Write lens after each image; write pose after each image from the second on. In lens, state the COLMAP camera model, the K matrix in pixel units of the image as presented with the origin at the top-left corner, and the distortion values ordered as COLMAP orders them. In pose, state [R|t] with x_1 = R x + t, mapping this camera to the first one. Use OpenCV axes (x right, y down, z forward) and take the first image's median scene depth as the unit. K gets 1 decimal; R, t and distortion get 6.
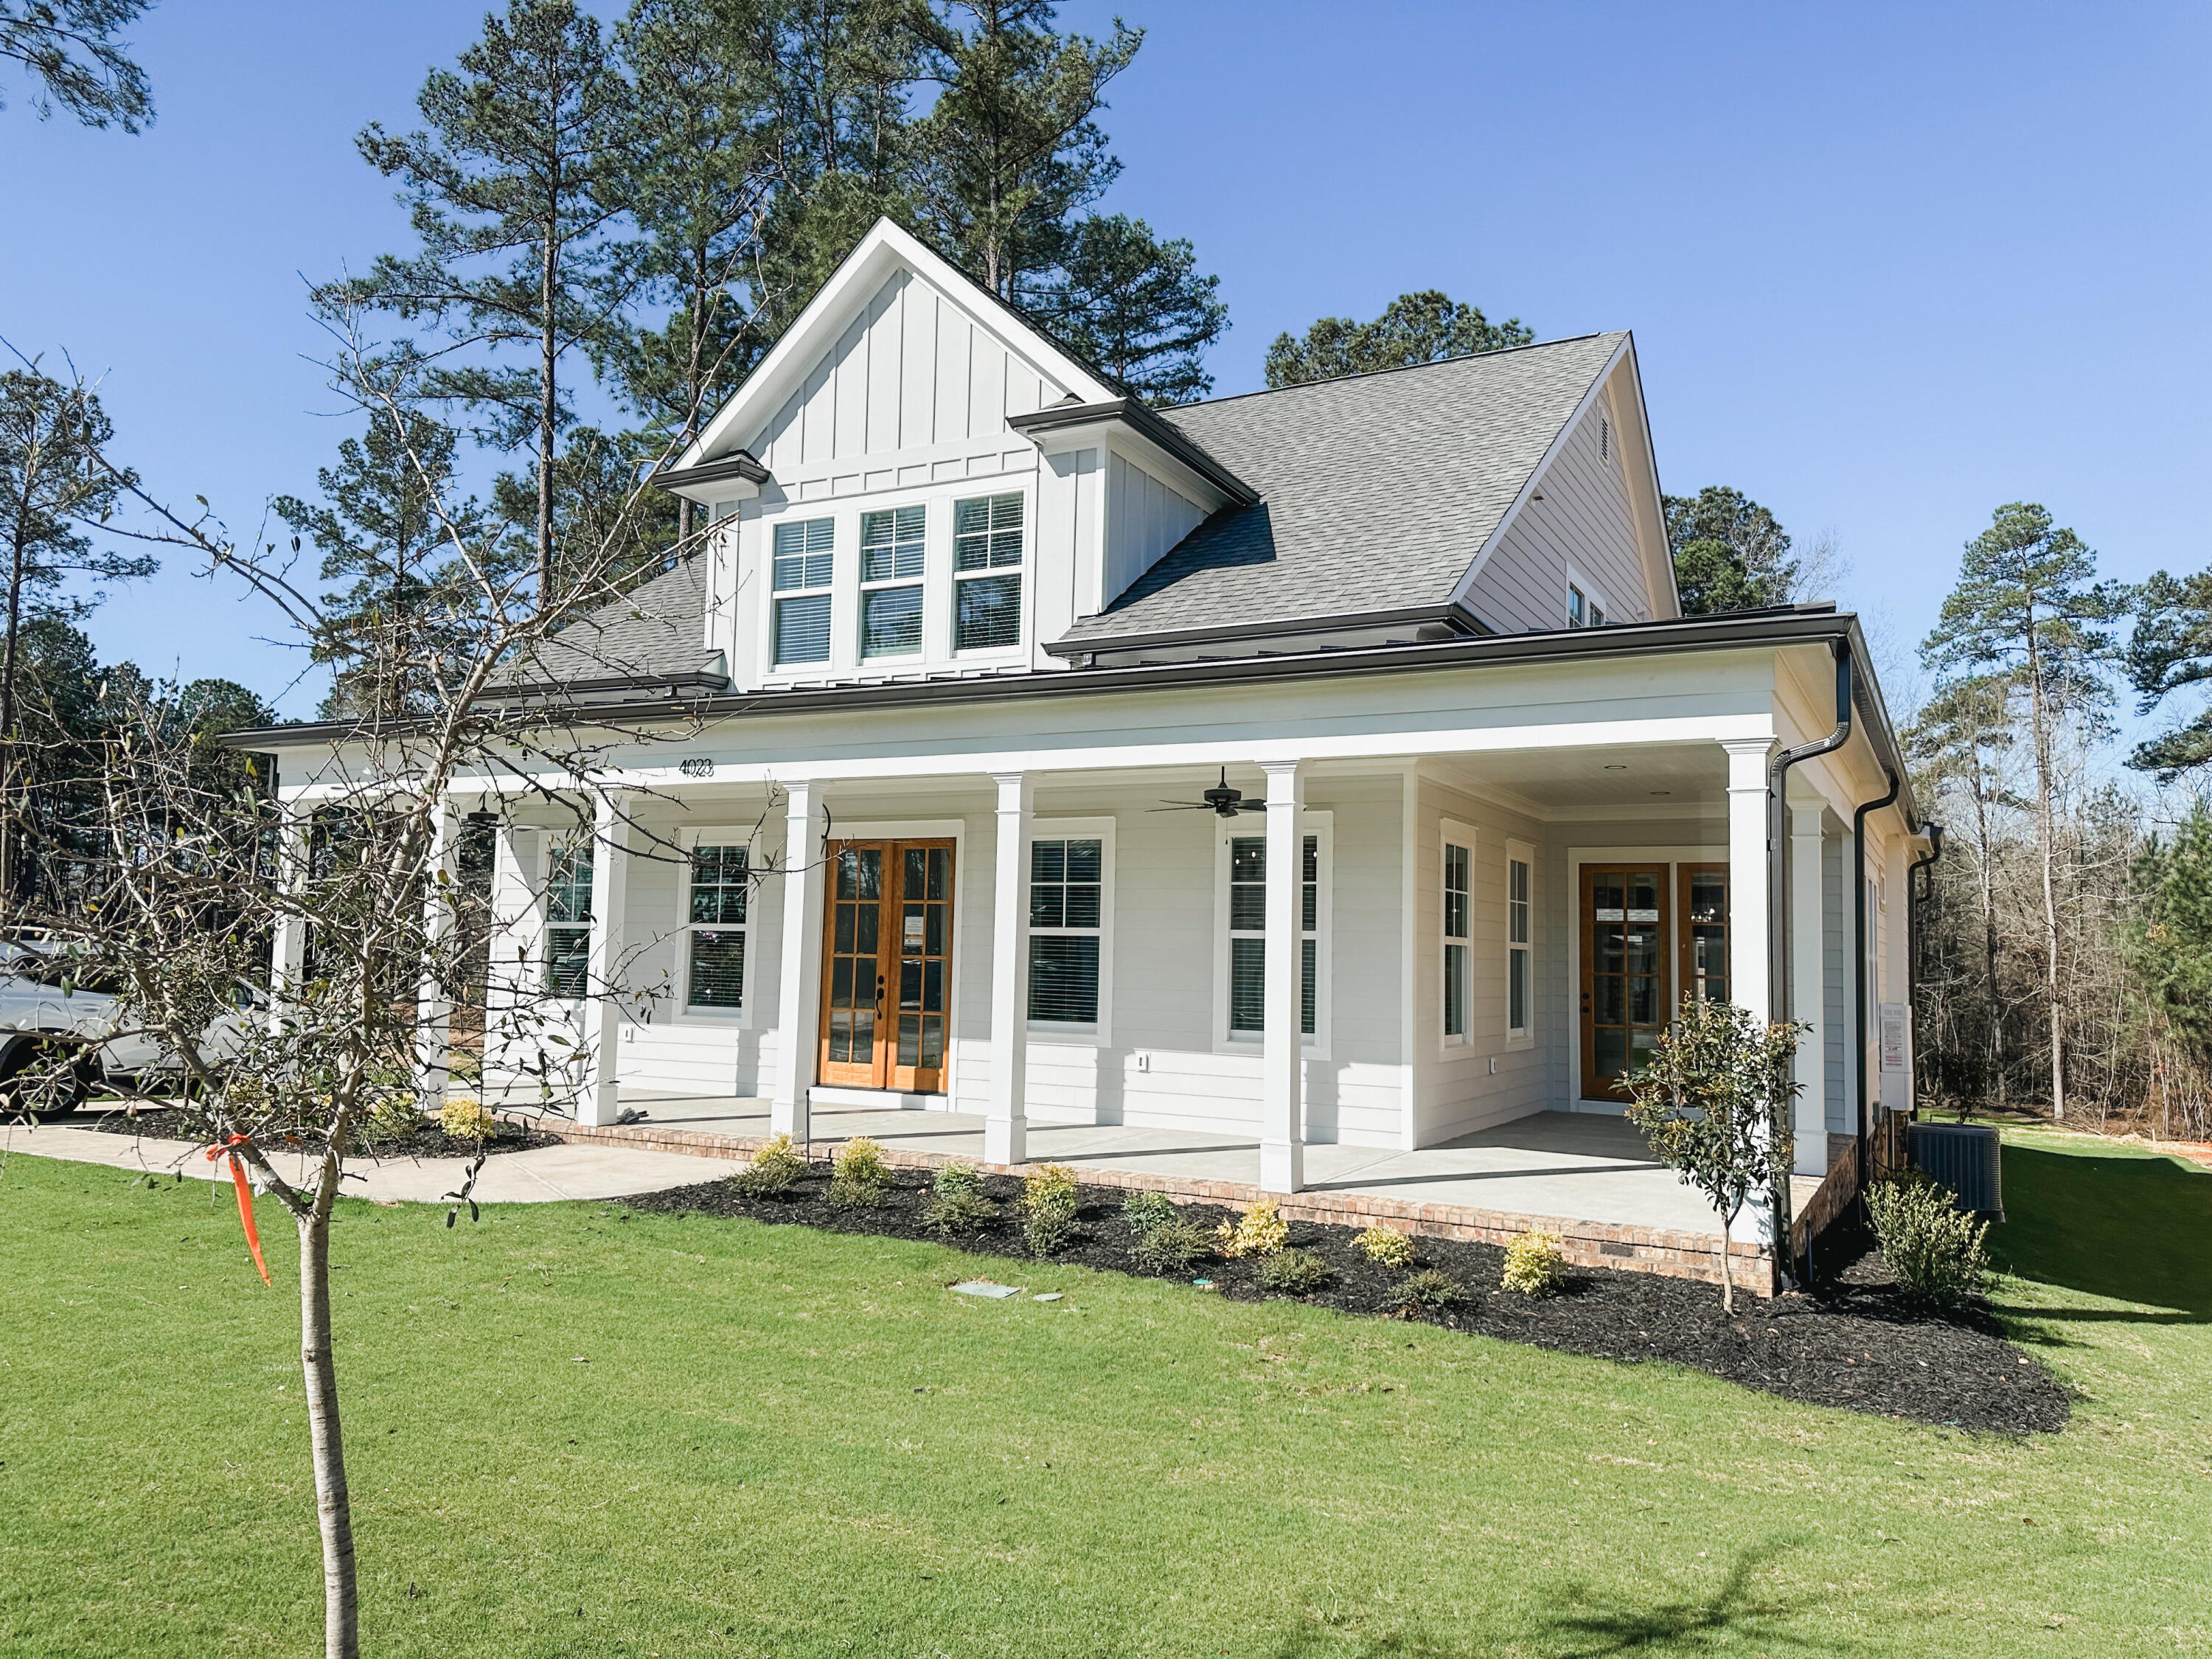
lens RADIAL K [[1508.0, 0, 1173.9], [0, 1508.0, 832.7], [0, 0, 1]] dist [0.066234, -0.077851]
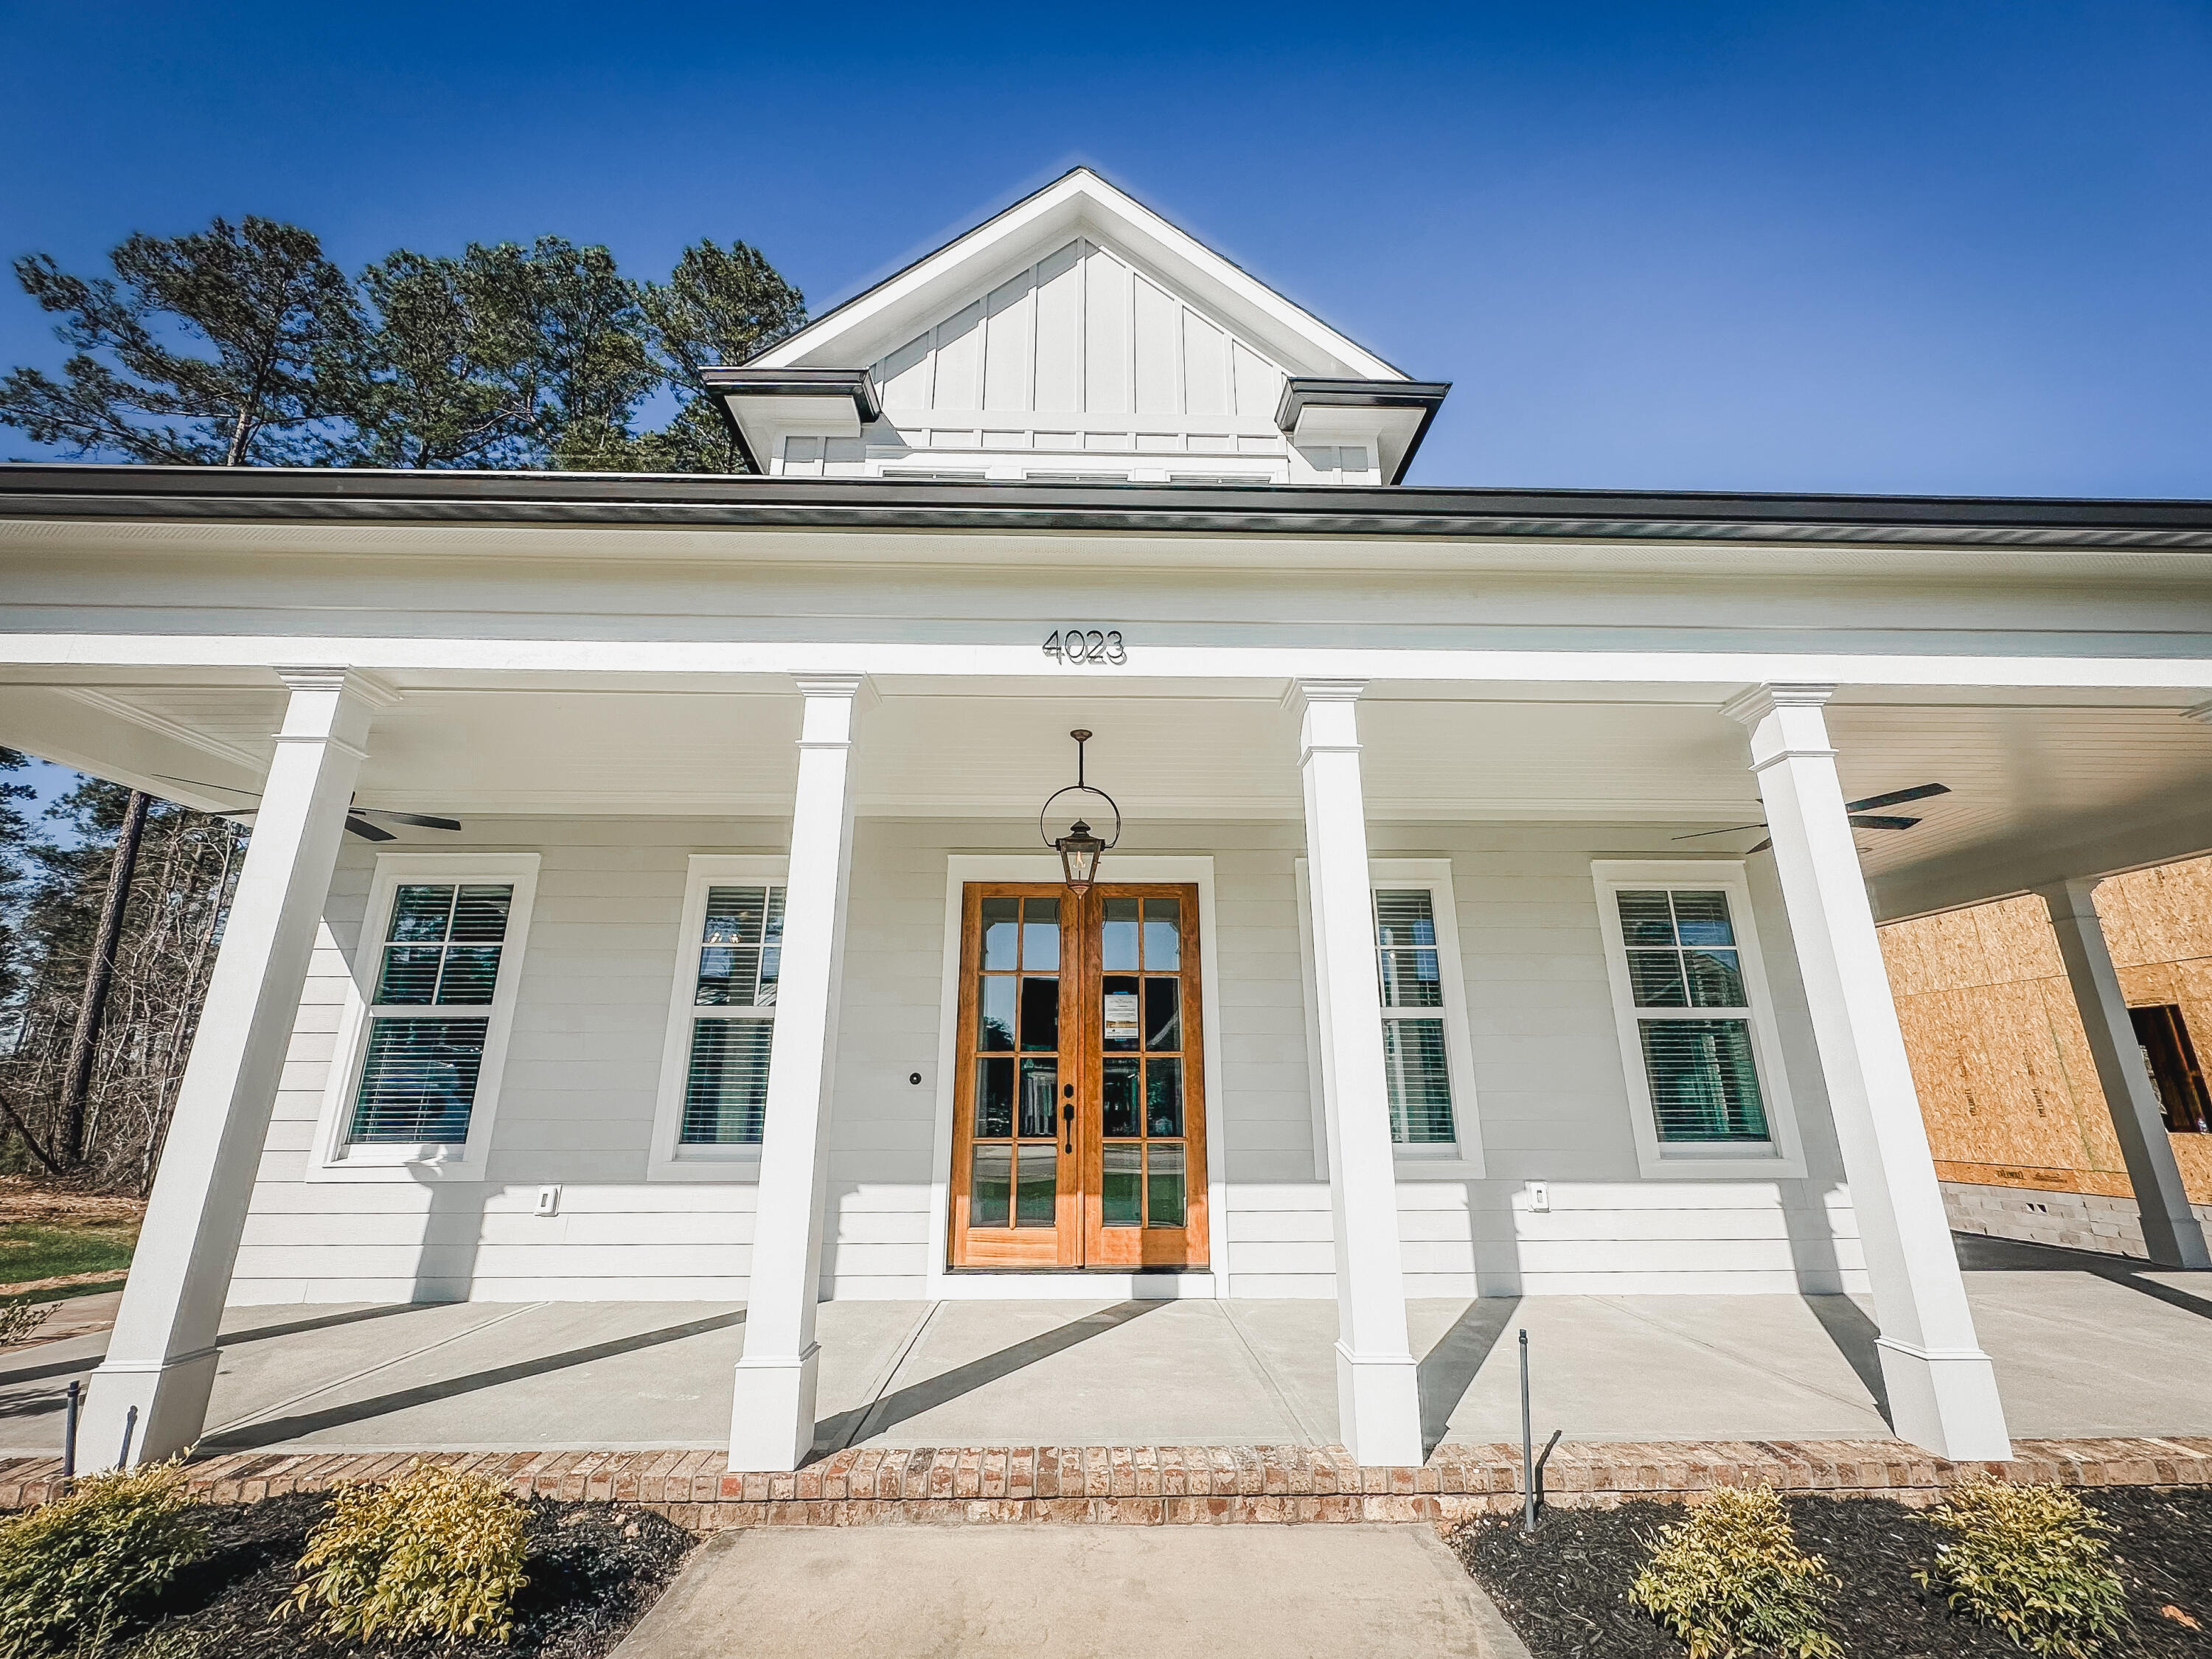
lens RADIAL K [[888.0, 0, 1112.1], [0, 888.0, 839.7], [0, 0, 1]] dist [0.001566, 0.000078]
pose [[0.880246, 0.115125, 0.460340, -0.369343], [-0.020982, 0.978617, -0.204618, 0.068957], [-0.474053, 0.170456, 0.863840, 0.634688]]
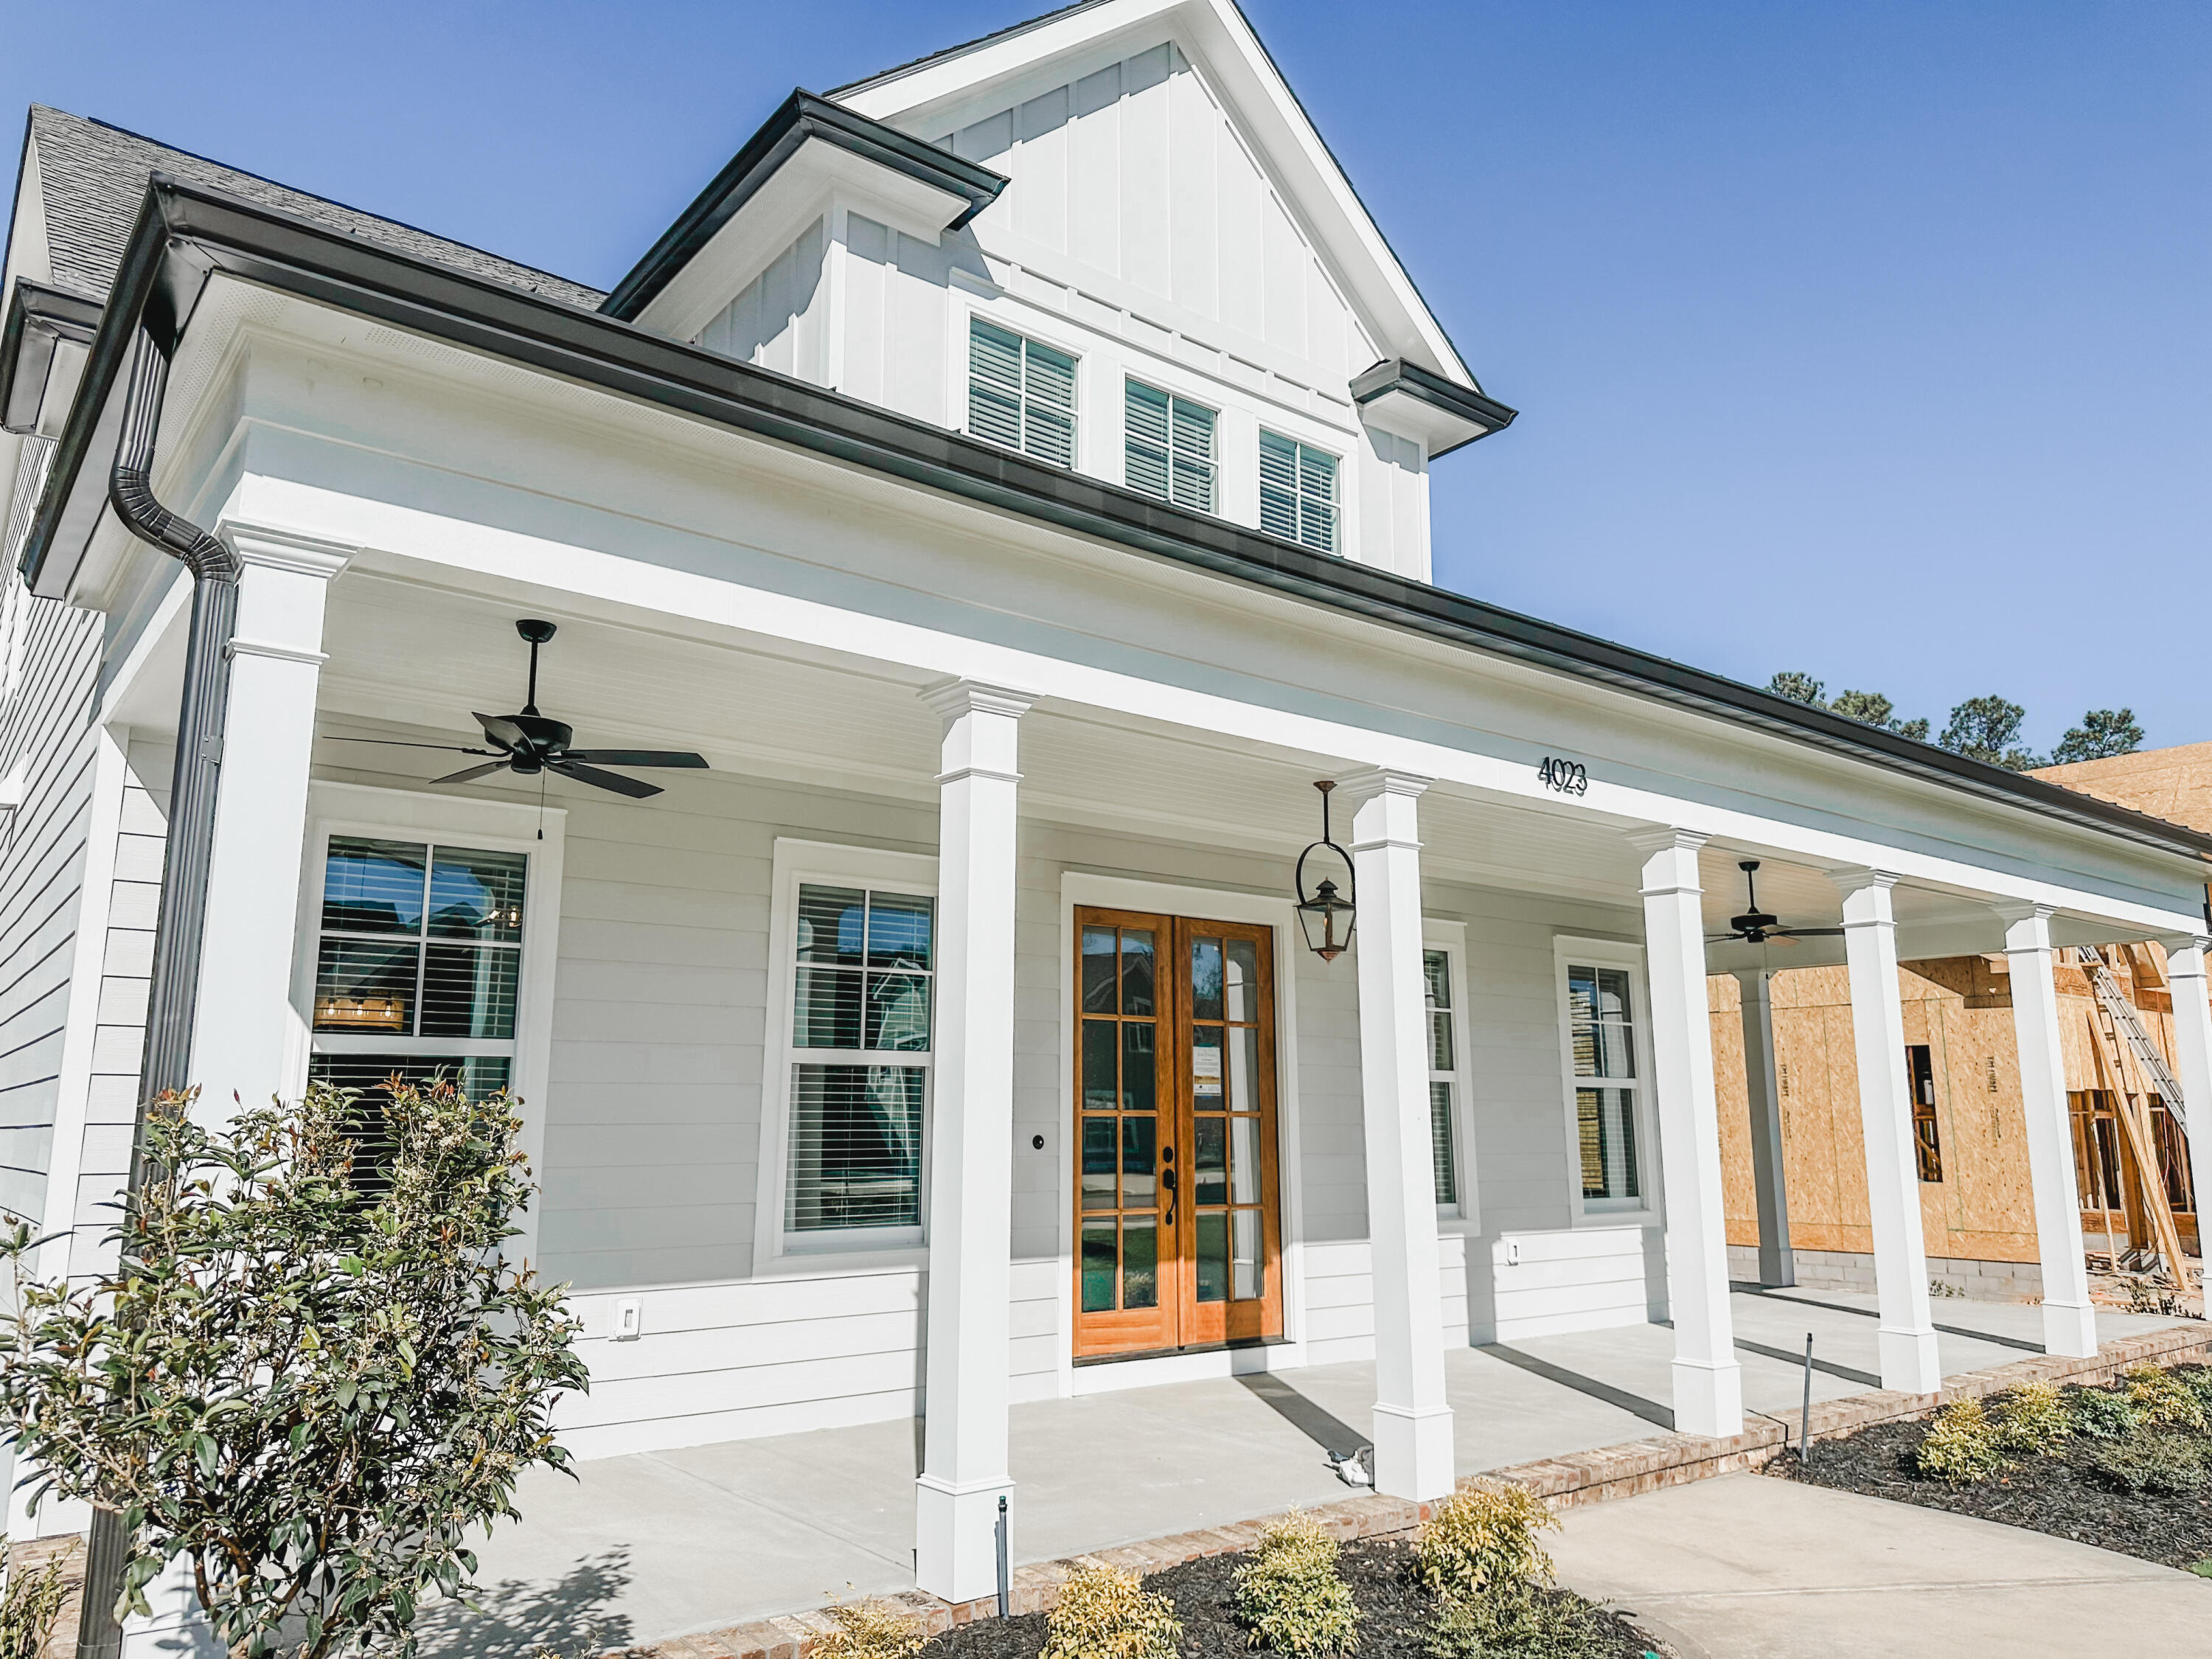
lens RADIAL K [[1539.0, 0, 1060.6], [0, 1539.0, 827.2], [0, 0, 1]] dist [0.079540, -0.088348]
pose [[0.428368, 0.150878, 0.890919, -0.763349], [-0.065900, 0.988552, -0.135727, 0.055992], [-0.901198, -0.000570, 0.433407, 0.778151]]
